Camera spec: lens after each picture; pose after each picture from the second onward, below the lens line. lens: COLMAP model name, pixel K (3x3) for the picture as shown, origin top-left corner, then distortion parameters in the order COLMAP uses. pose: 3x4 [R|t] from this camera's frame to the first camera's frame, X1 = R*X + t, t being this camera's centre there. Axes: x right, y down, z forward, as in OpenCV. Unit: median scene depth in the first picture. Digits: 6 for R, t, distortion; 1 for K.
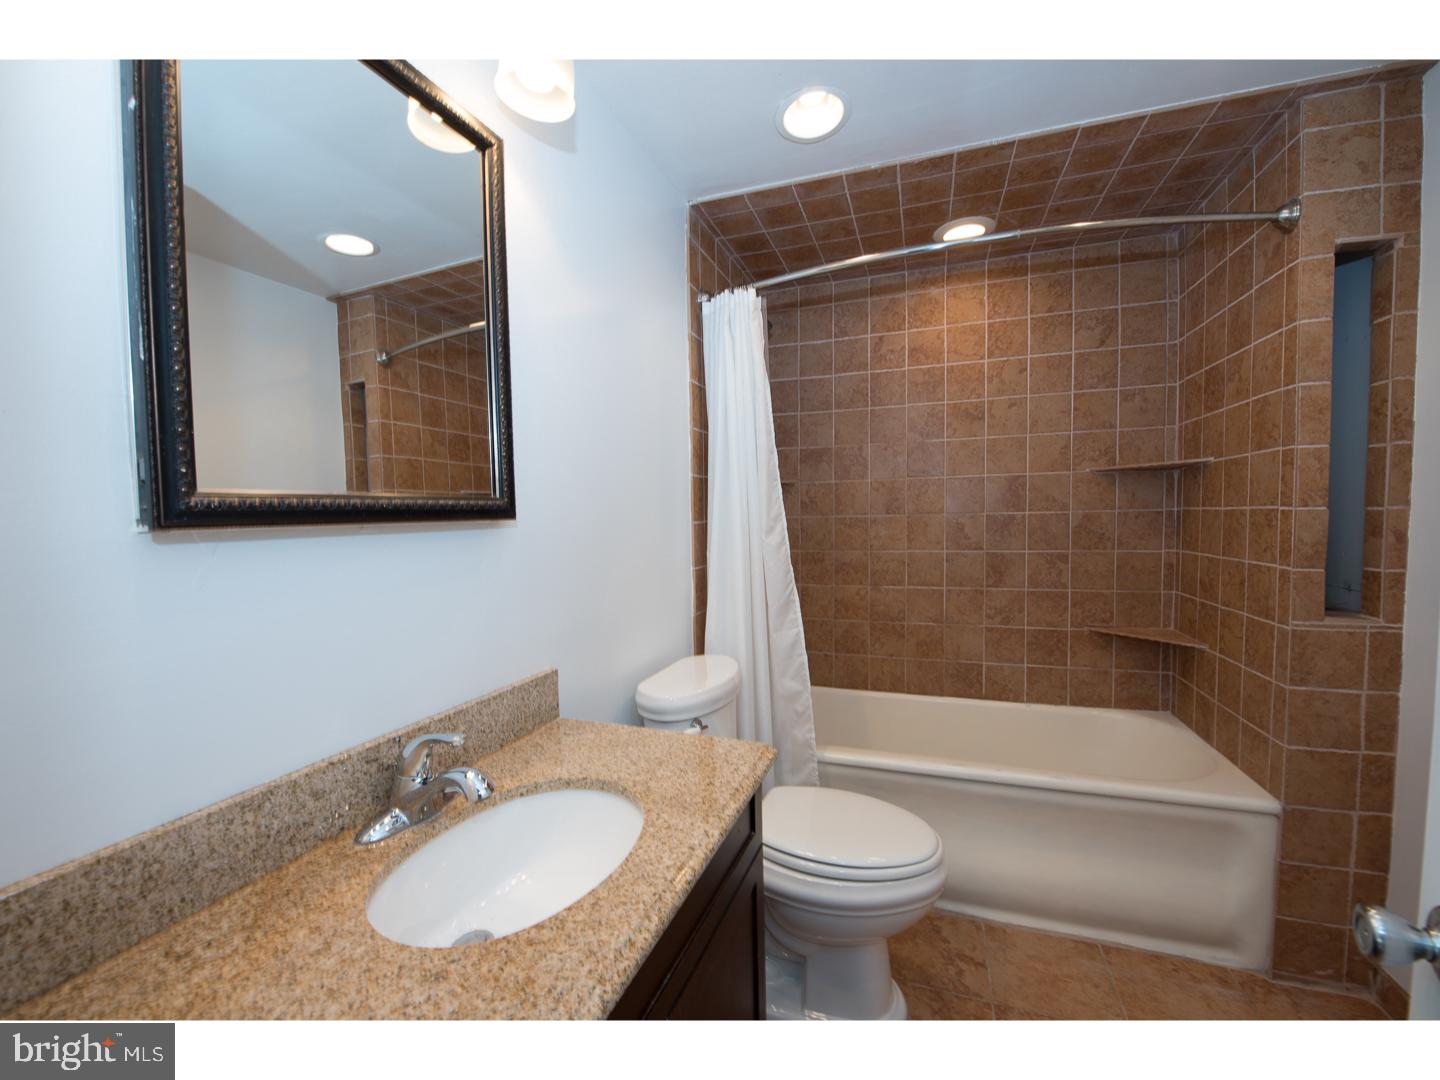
lens RADIAL K [[567.1, 0, 720.0], [0, 567.1, 540.0], [0, 0, 1]] dist [-0.016119, -0.003530]
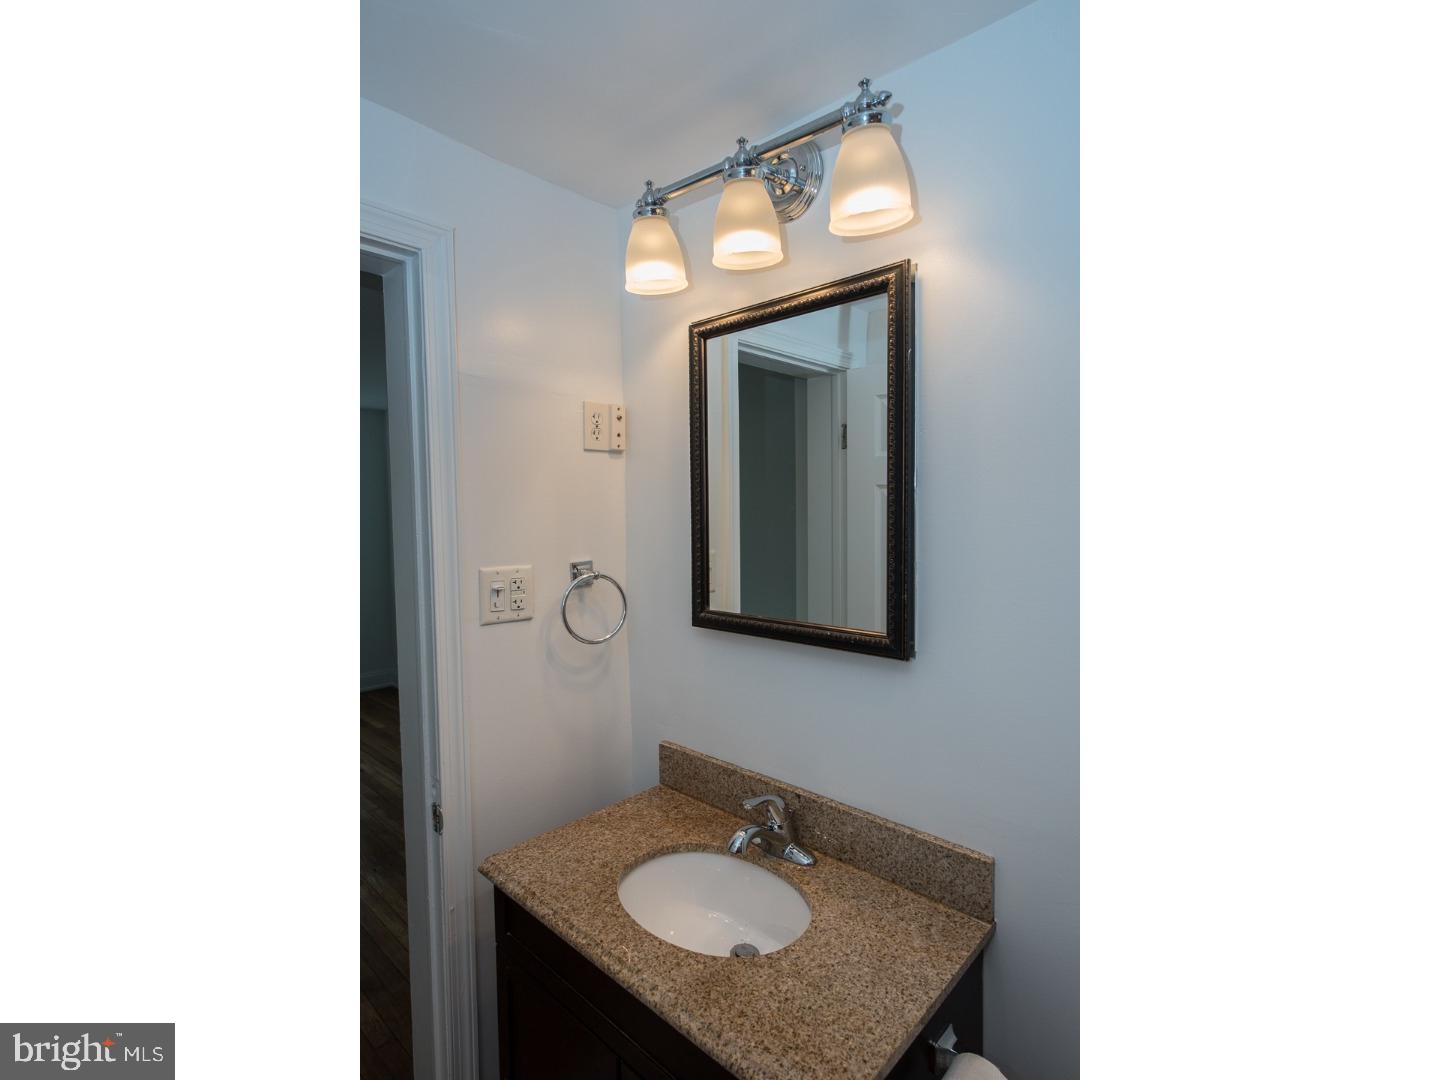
lens RADIAL K [[649.6, 0, 720.0], [0, 649.6, 540.0], [0, 0, 1]] dist [-0.000330, 0.000003]
pose [[-0.377801, 0.069037, -0.923309, 1.104199], [-0.024504, 0.996121, 0.084508, -0.476224], [0.925563, 0.054553, -0.374644, 1.670841]]
